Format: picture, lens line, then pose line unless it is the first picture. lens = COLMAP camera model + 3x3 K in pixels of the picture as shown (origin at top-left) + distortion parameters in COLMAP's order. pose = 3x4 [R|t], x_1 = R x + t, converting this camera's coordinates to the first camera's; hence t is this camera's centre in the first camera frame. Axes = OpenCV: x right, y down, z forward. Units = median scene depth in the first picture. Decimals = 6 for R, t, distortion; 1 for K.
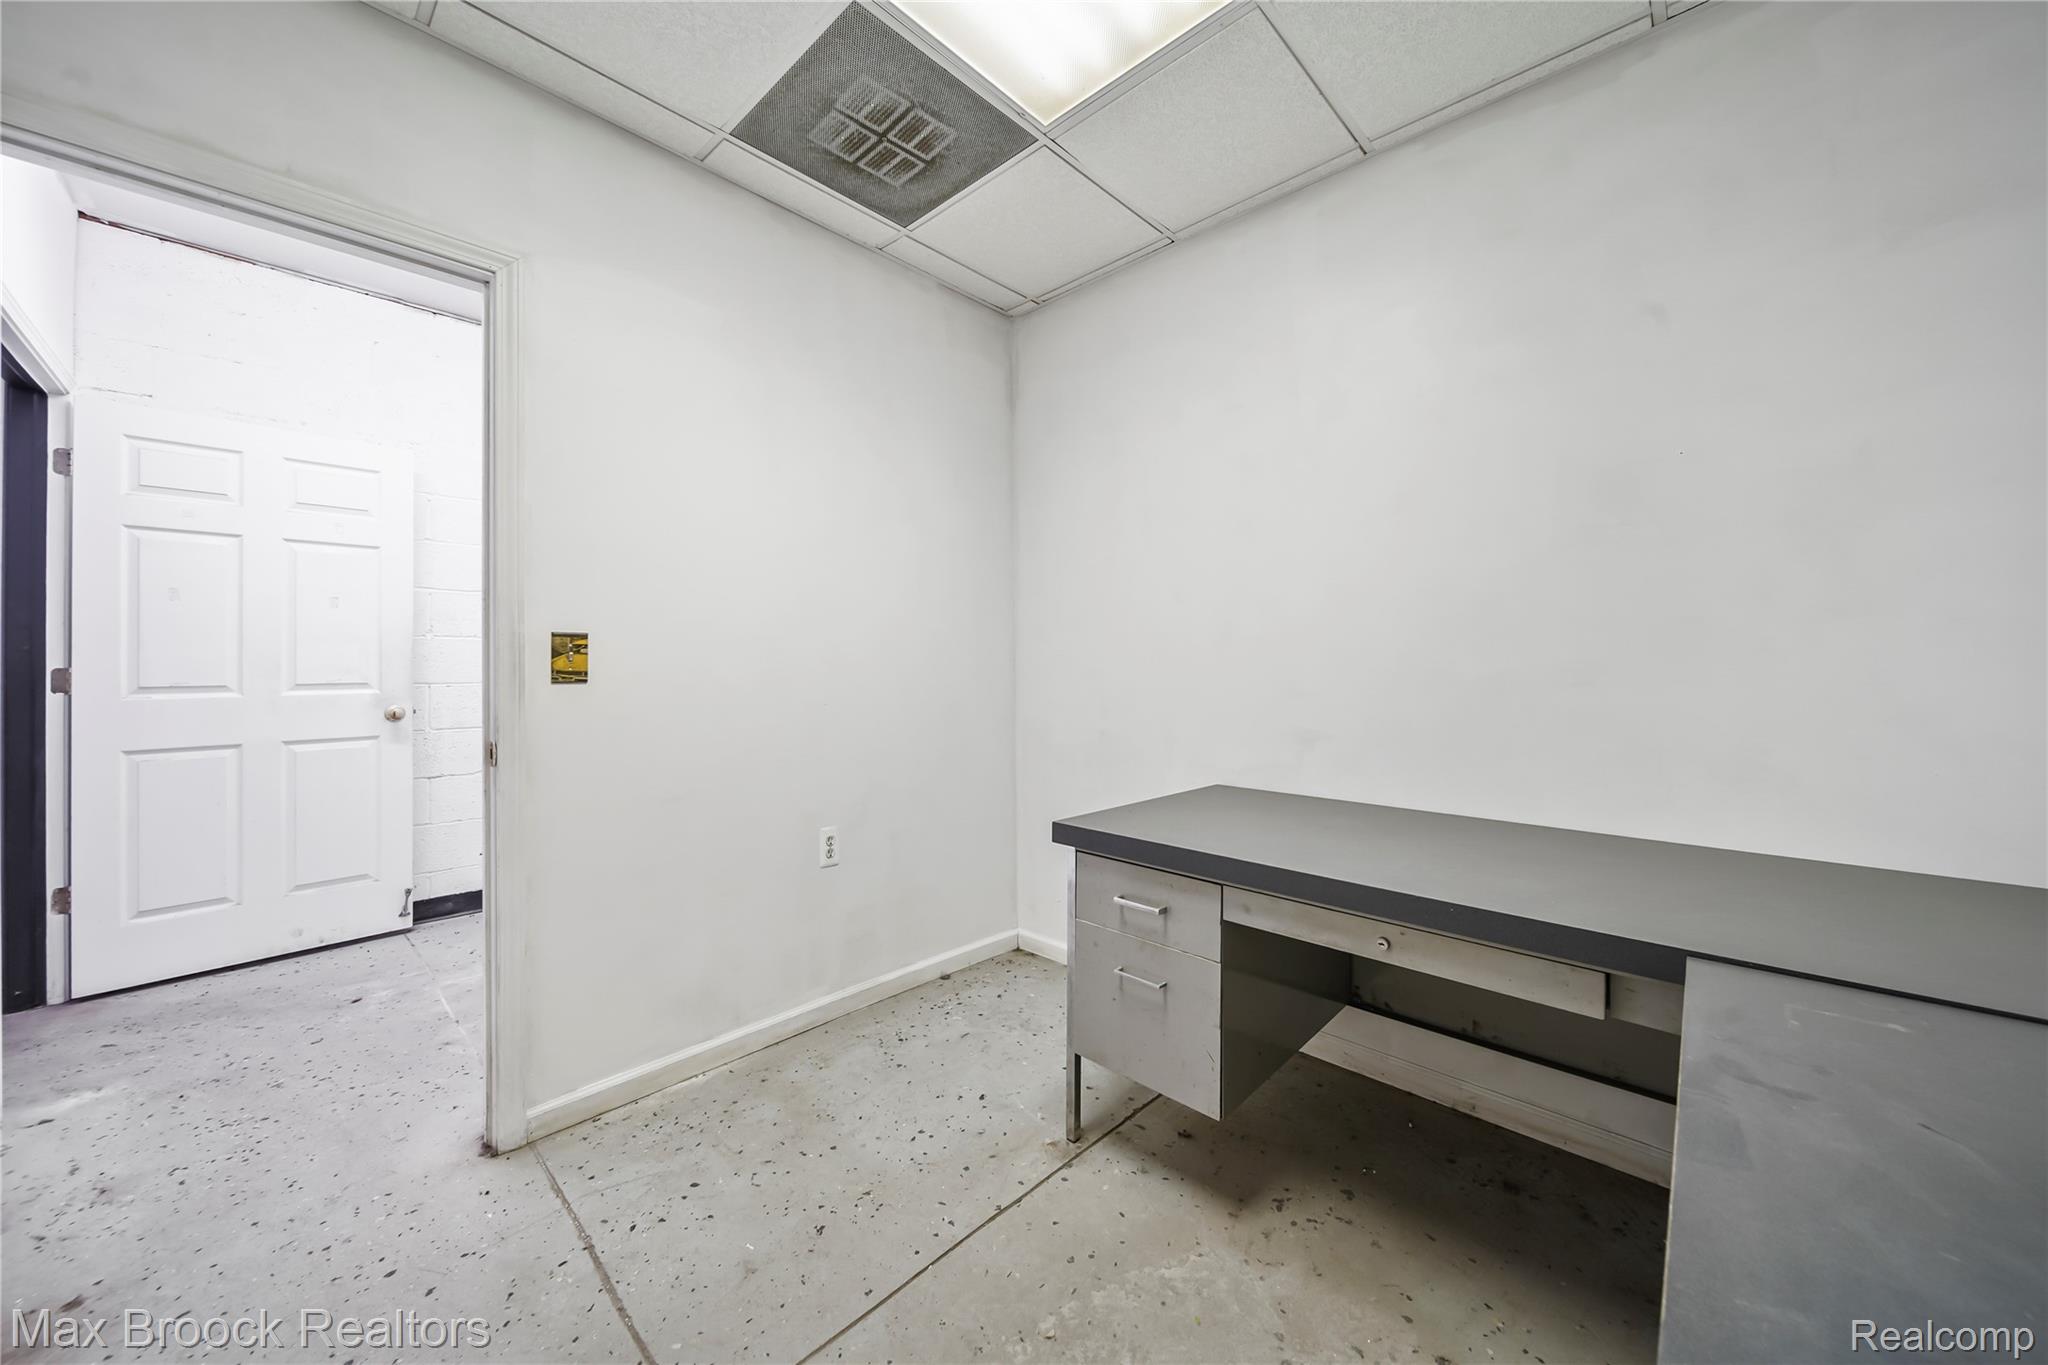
lens RADIAL K [[729.3, 0, 1018.7], [0, 729.3, 668.7], [0, 0, 1]] dist [-0.002856, -0.000146]
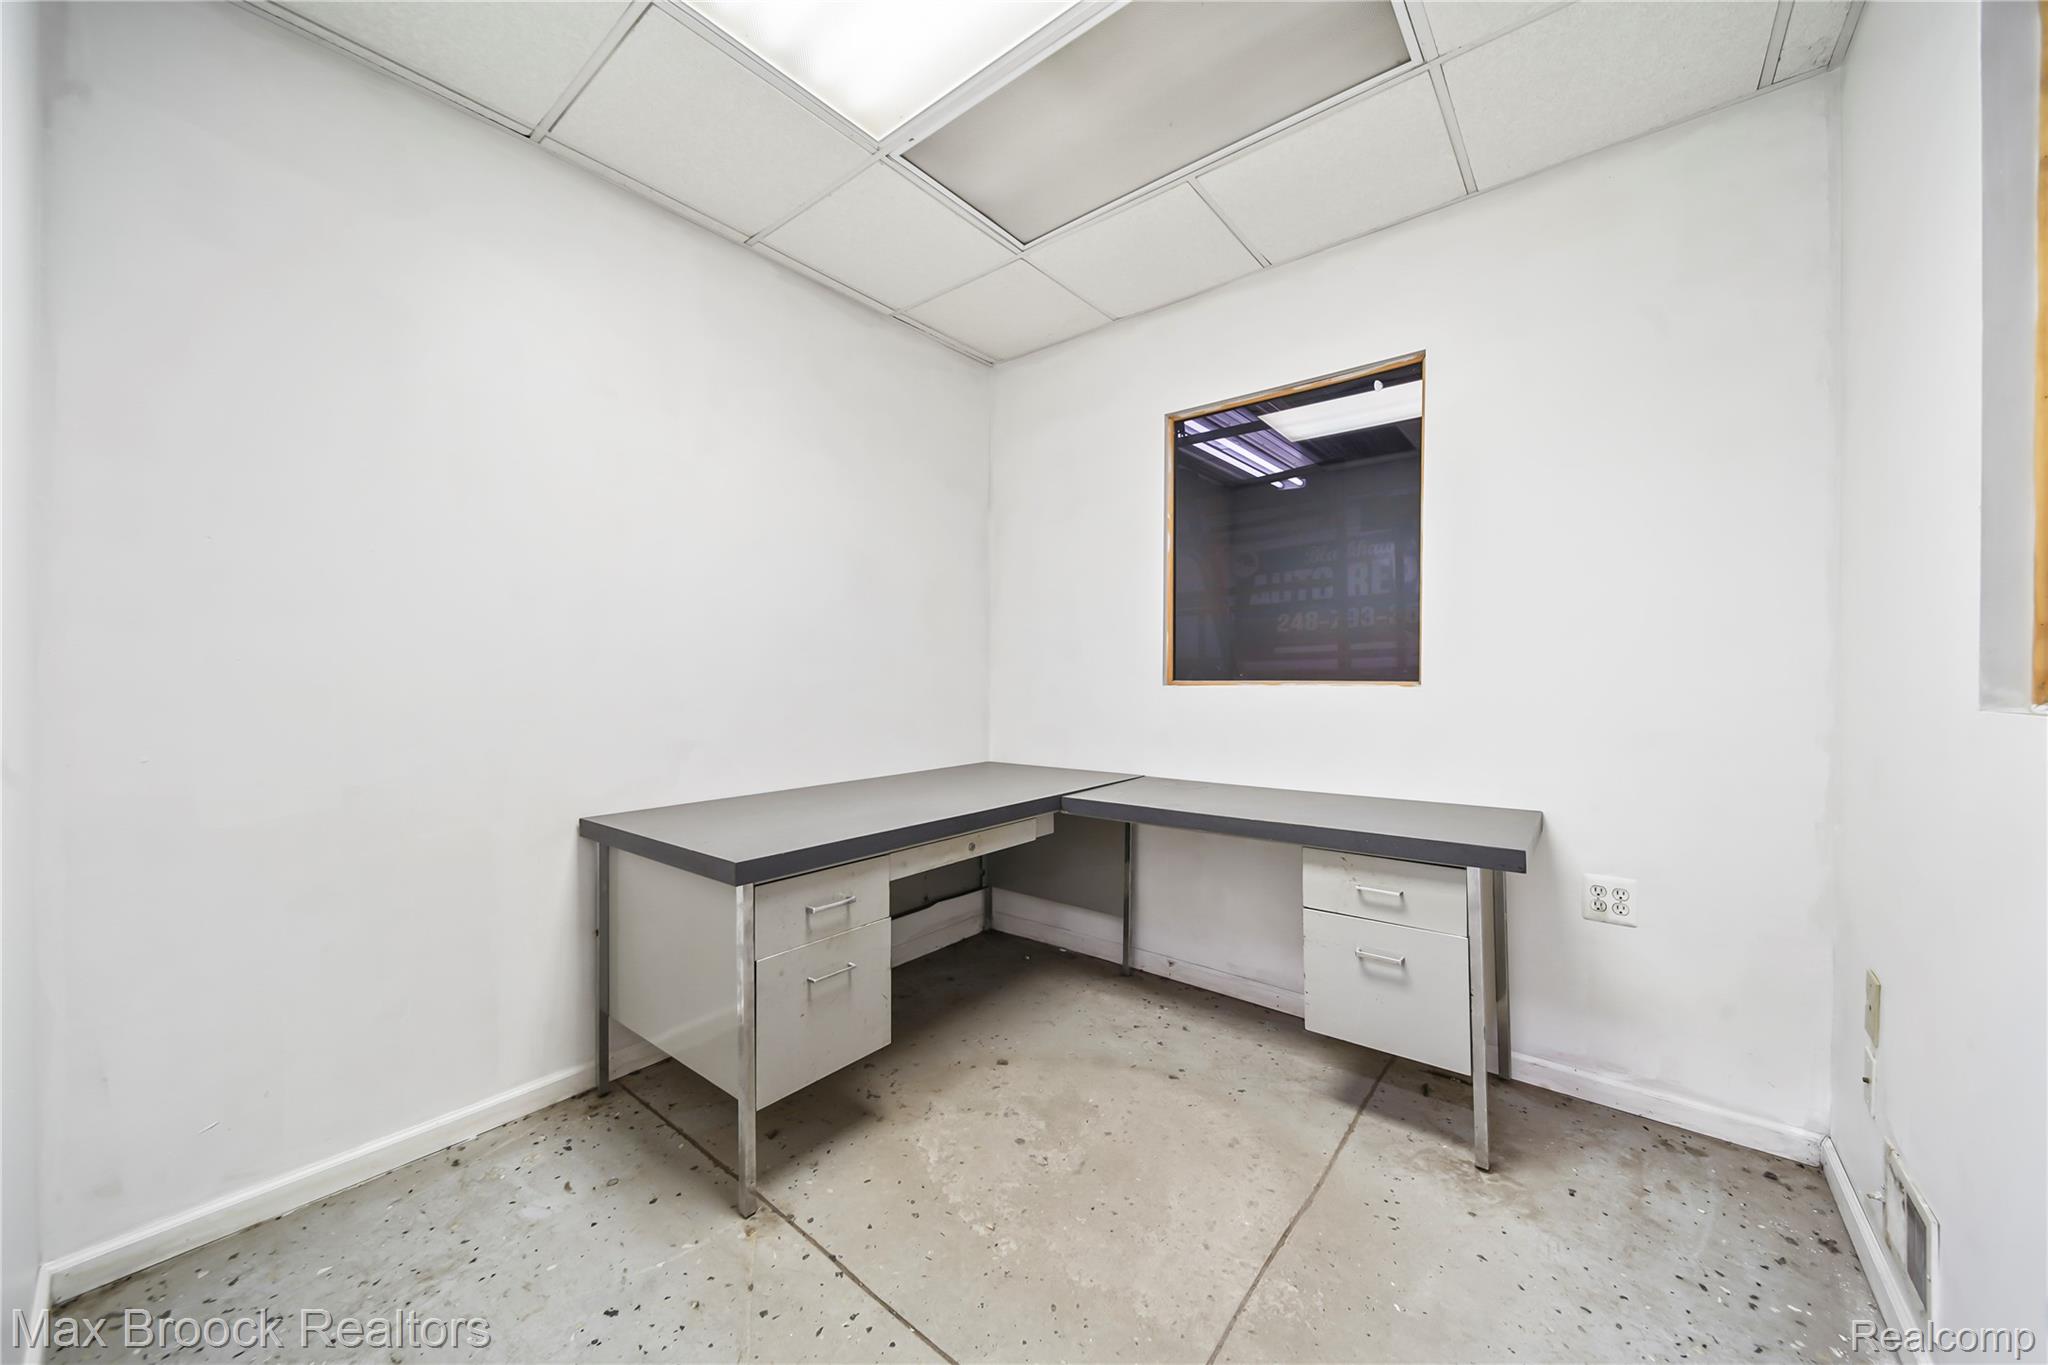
lens RADIAL K [[729.3, 0, 1020.7], [0, 729.3, 678.1], [0, 0, 1]] dist [-0.002856, -0.000146]
pose [[-0.073637, -0.005743, 0.997269, -0.964061], [0.006860, 0.999957, 0.006265, -0.010519], [-0.997262, 0.007302, -0.073594, 0.848504]]
